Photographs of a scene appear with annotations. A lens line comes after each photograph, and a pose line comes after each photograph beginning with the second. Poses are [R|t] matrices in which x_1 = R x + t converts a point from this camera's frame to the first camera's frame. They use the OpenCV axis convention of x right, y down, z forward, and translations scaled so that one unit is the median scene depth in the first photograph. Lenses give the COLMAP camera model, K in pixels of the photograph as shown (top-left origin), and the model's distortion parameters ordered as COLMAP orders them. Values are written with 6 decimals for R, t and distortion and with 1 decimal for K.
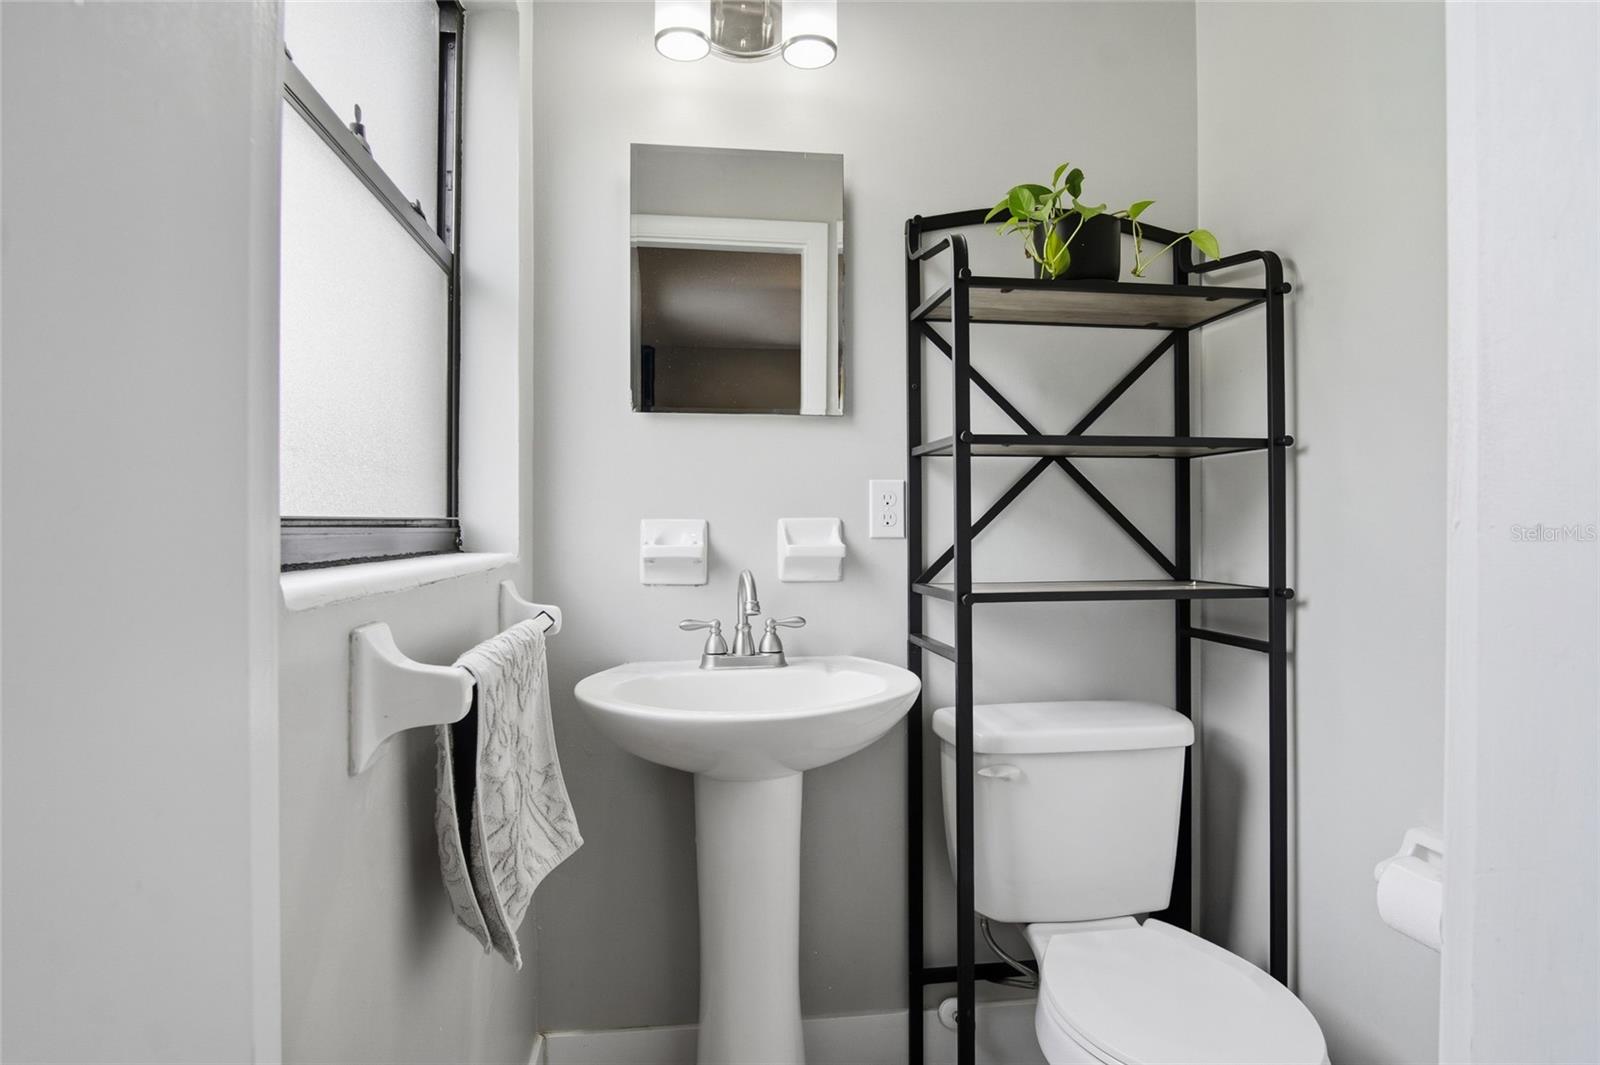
lens RADIAL K [[861.7, 0, 789.7], [0, 861.7, 533.2], [0, 0, 1]] dist [-0.030091, 0.008203]
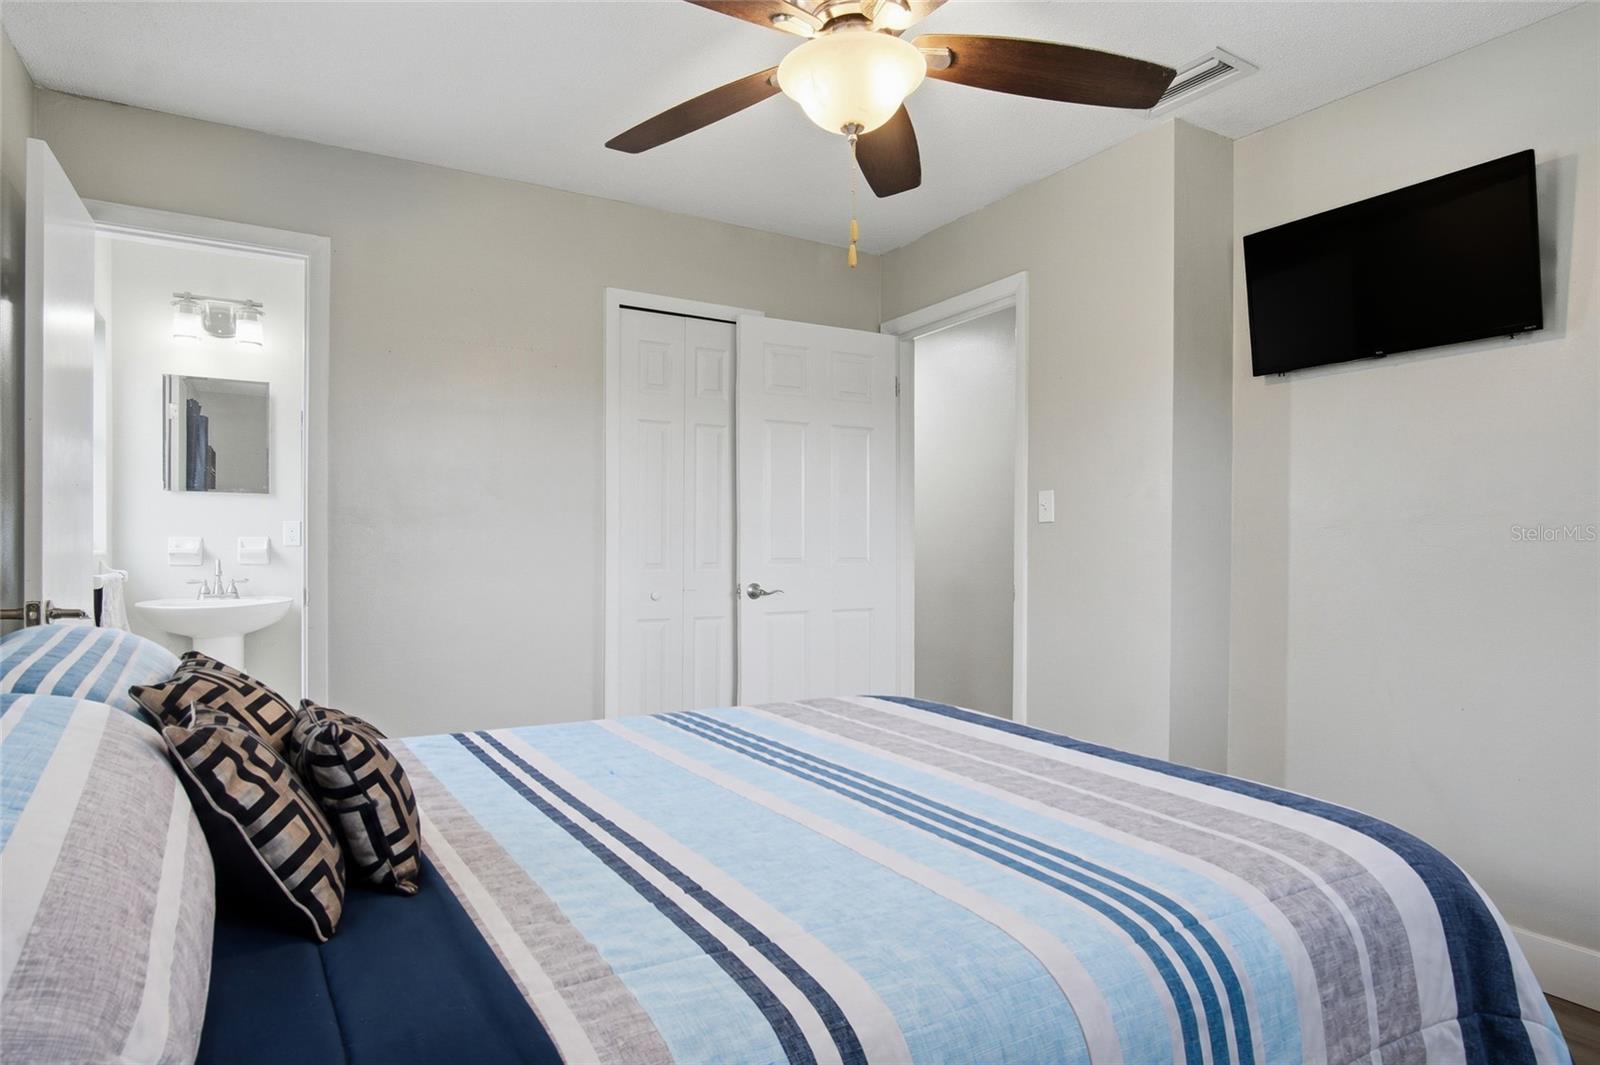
lens RADIAL K [[861.7, 0, 789.7], [0, 861.7, 533.2], [0, 0, 1]] dist [-0.030091, 0.008203]
pose [[0.913829, 0.007420, 0.406031, 0.426031], [-0.007486, 0.999971, -0.001424, -0.033738], [-0.406030, -0.001738, 0.913858, -1.751452]]
